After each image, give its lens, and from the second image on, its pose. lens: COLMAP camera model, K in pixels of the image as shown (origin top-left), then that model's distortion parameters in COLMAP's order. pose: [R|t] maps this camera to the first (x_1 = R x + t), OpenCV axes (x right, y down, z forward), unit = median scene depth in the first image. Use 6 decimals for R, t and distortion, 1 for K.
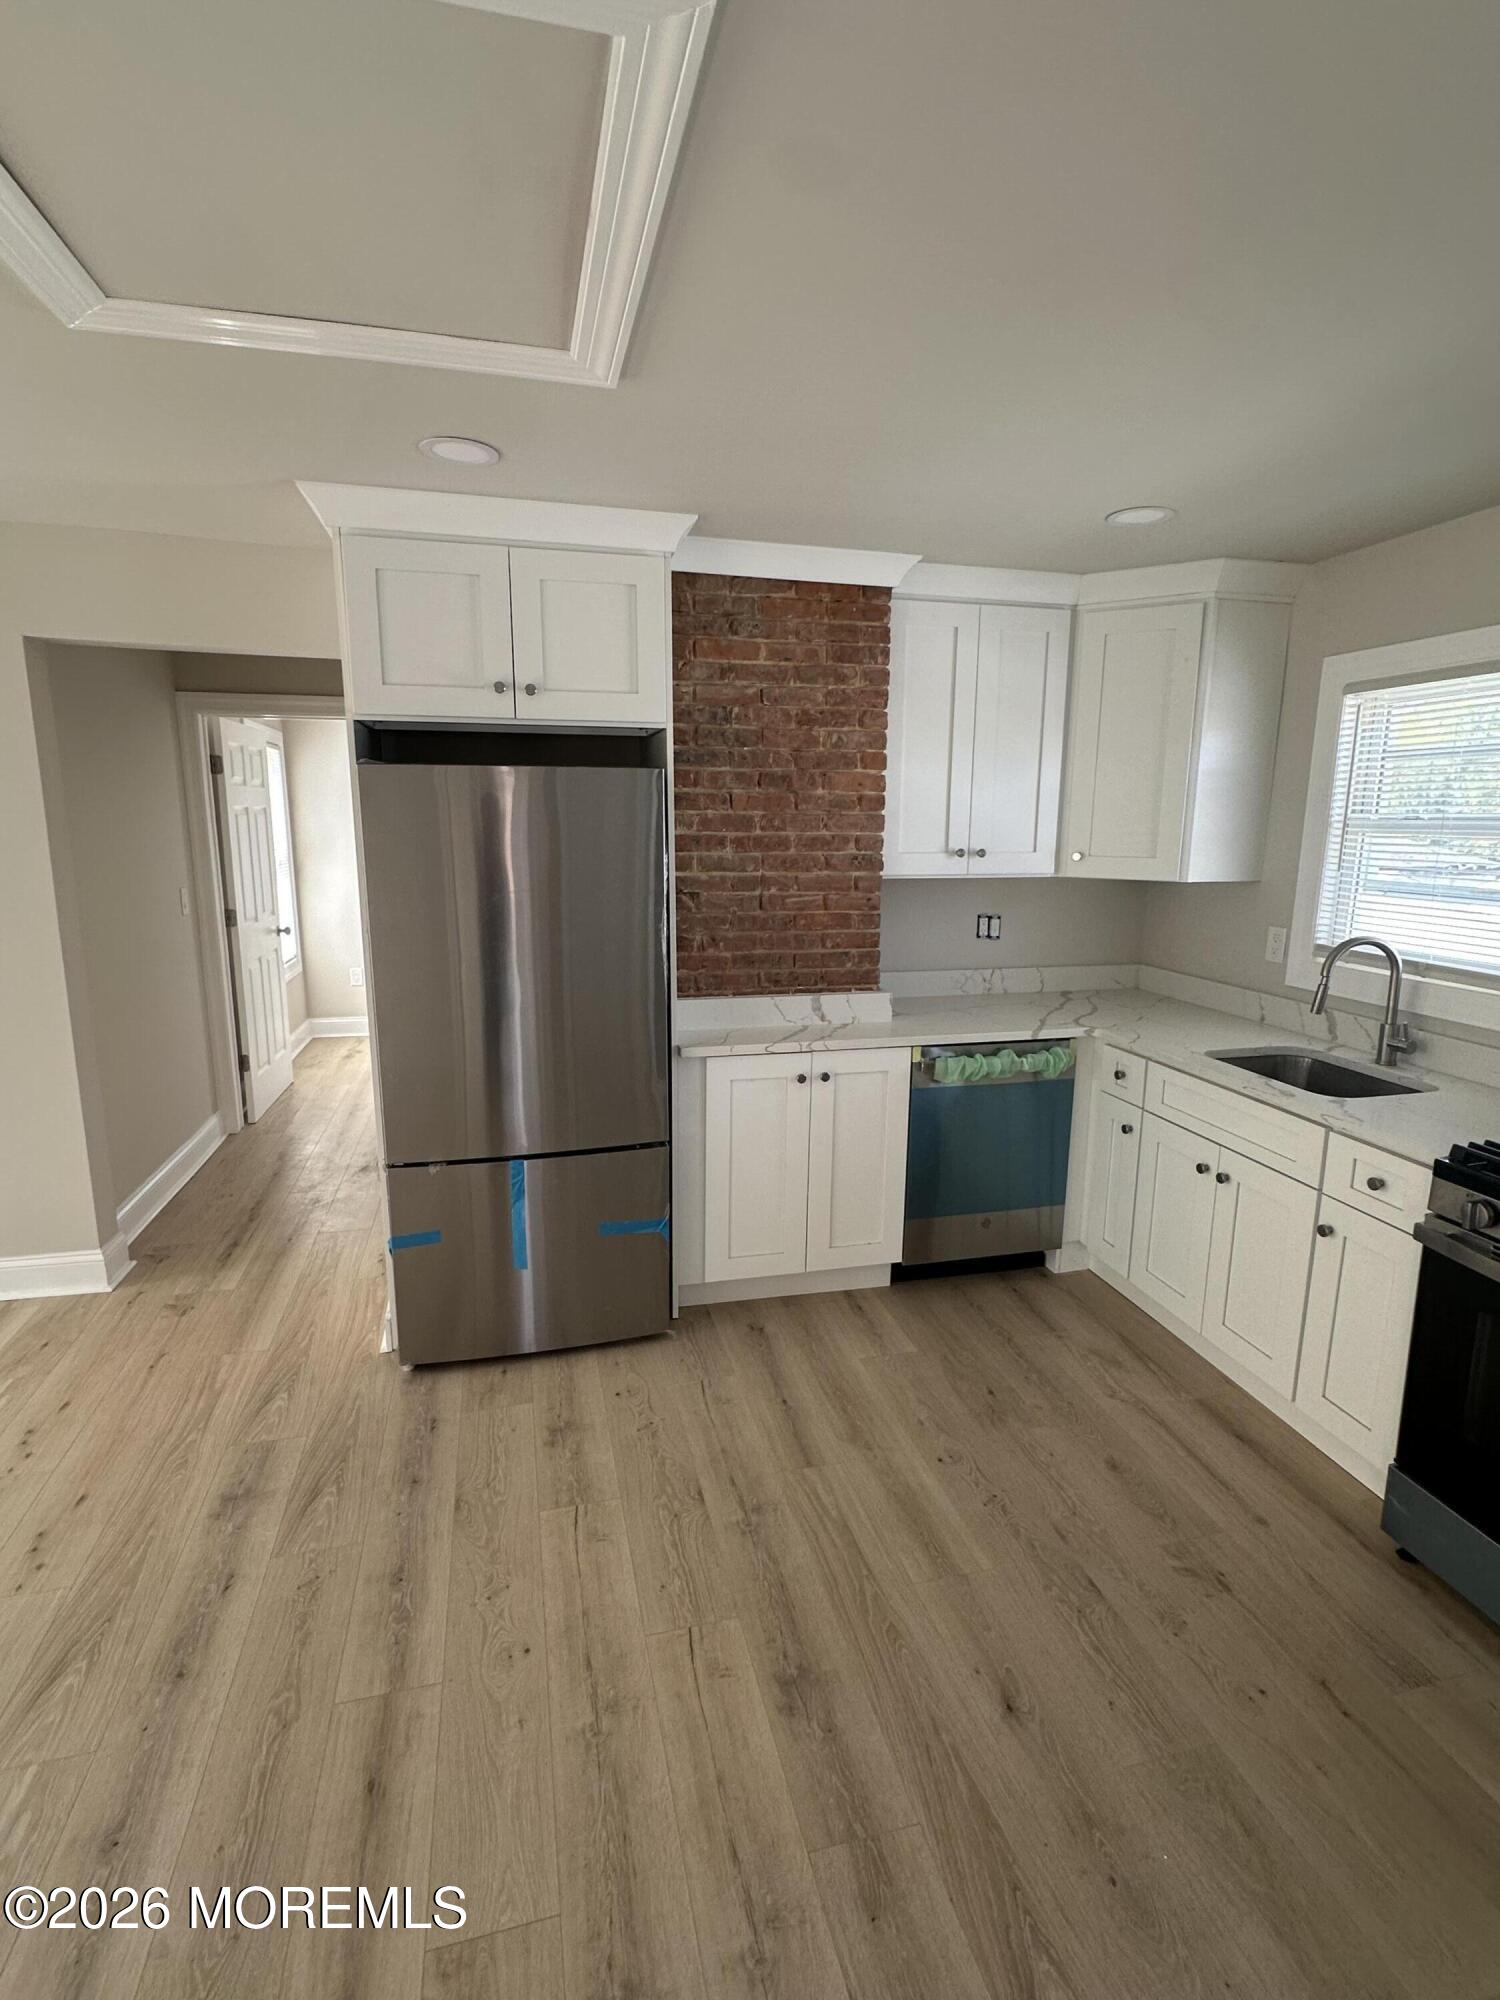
lens RADIAL K [[956.0, 0, 753.3], [0, 956.0, 1003.2], [0, 0, 1]] dist [-0.002539, 0.001223]
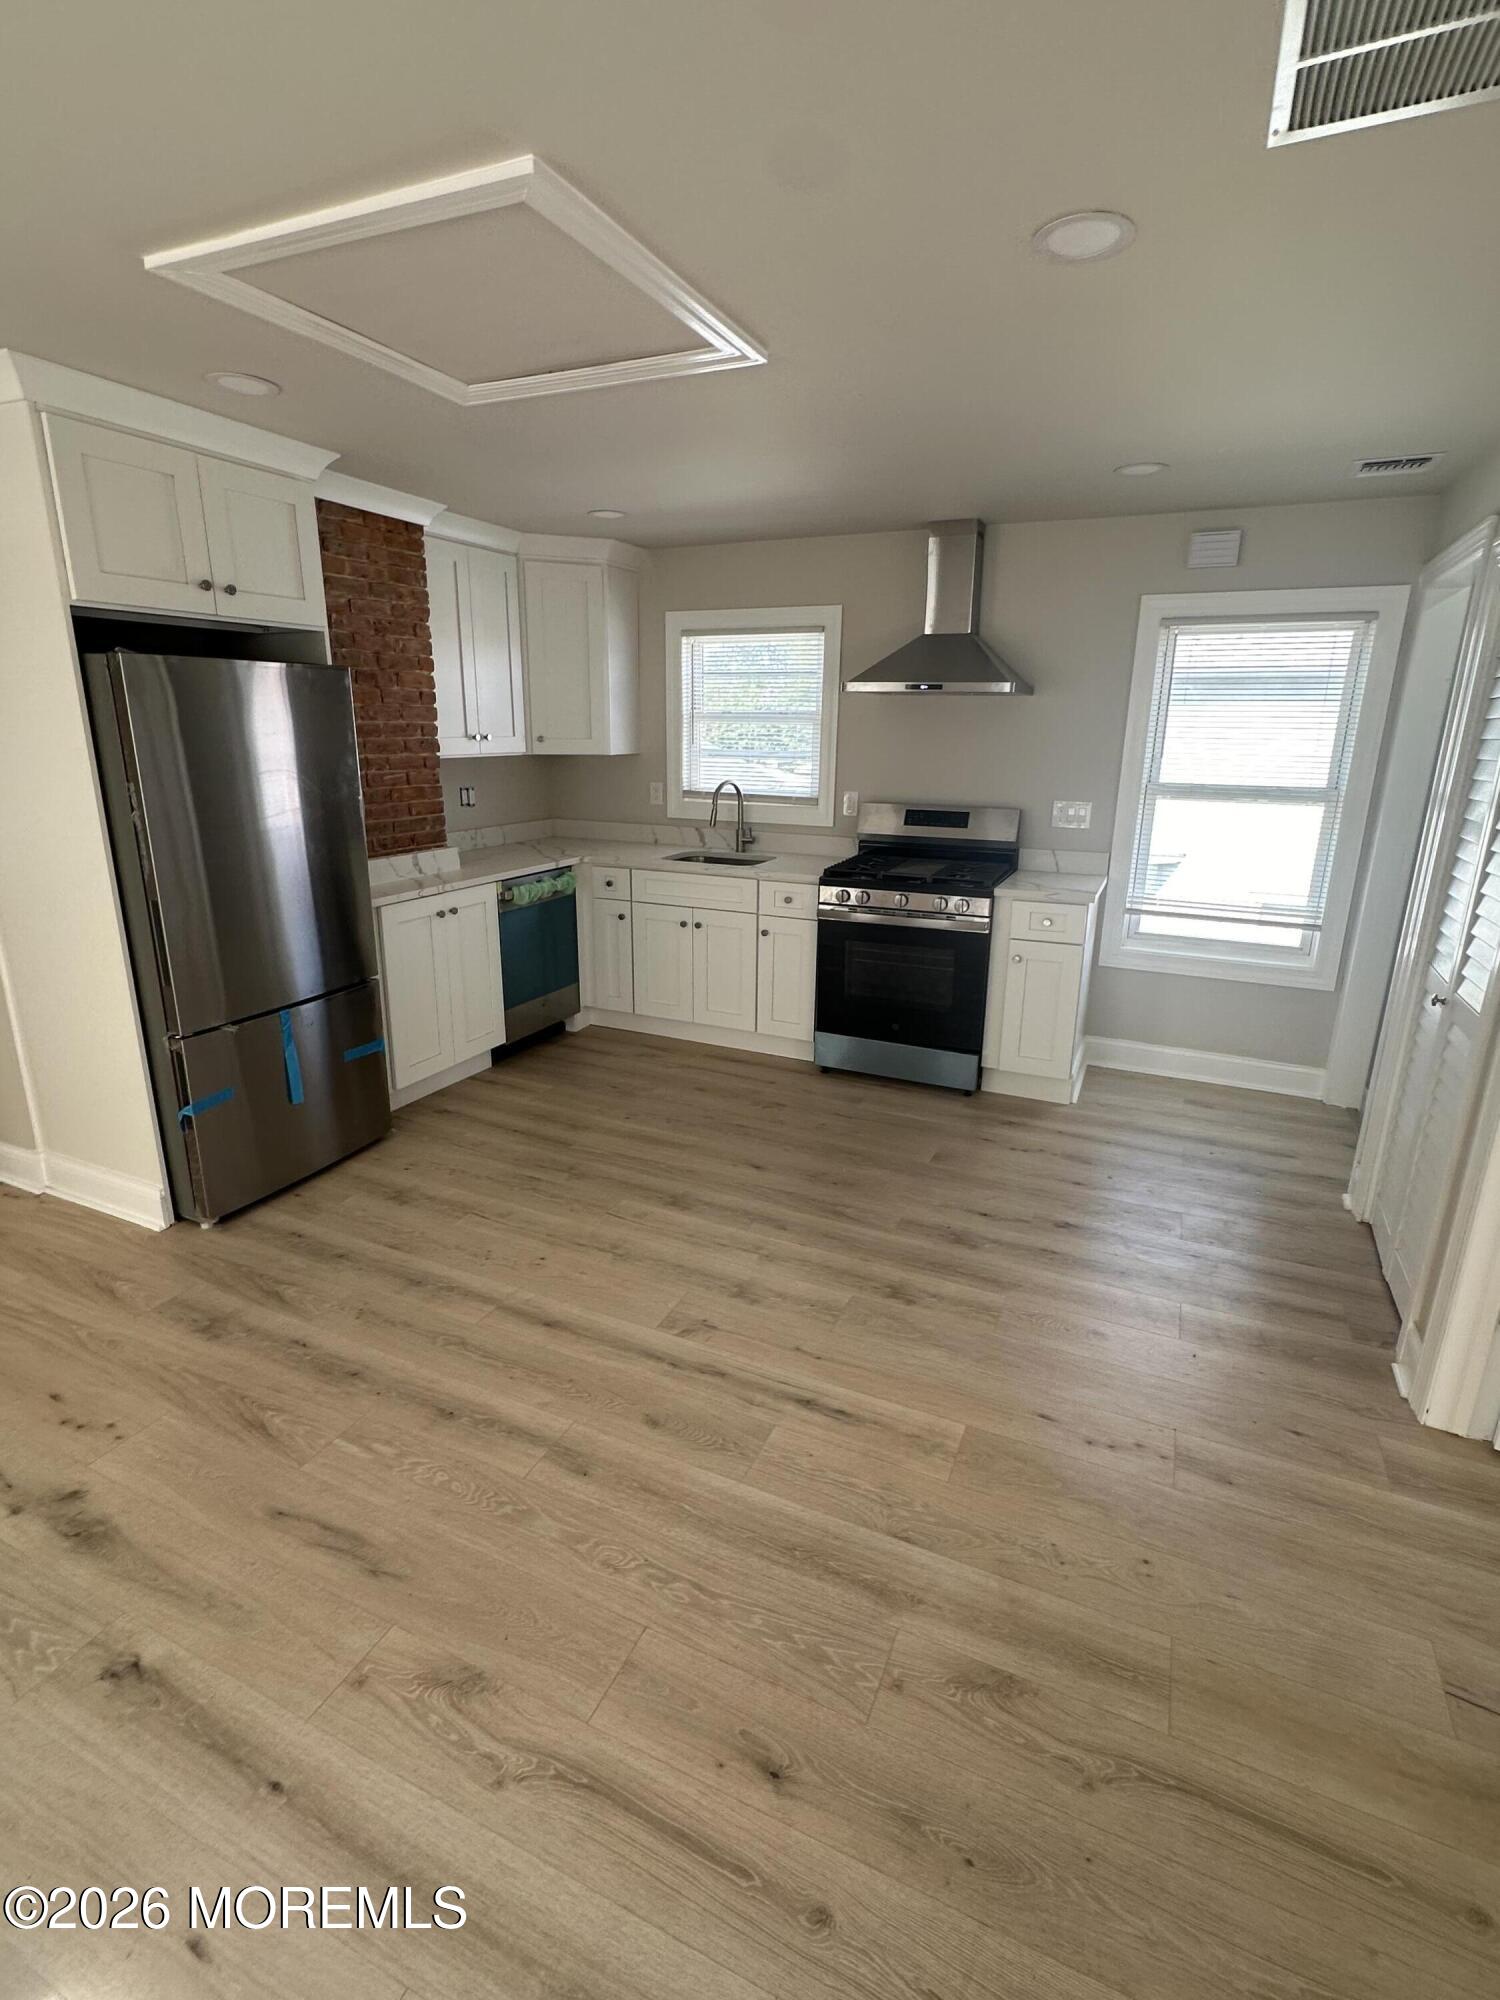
lens RADIAL K [[956.0, 0, 753.3], [0, 956.0, 1003.2], [0, 0, 1]] dist [-0.002539, 0.001223]
pose [[0.622325, -0.221380, 0.750801, -0.686343], [0.142667, 0.975186, 0.169288, 0.036683], [-0.769648, 0.001762, 0.638466, -0.160841]]
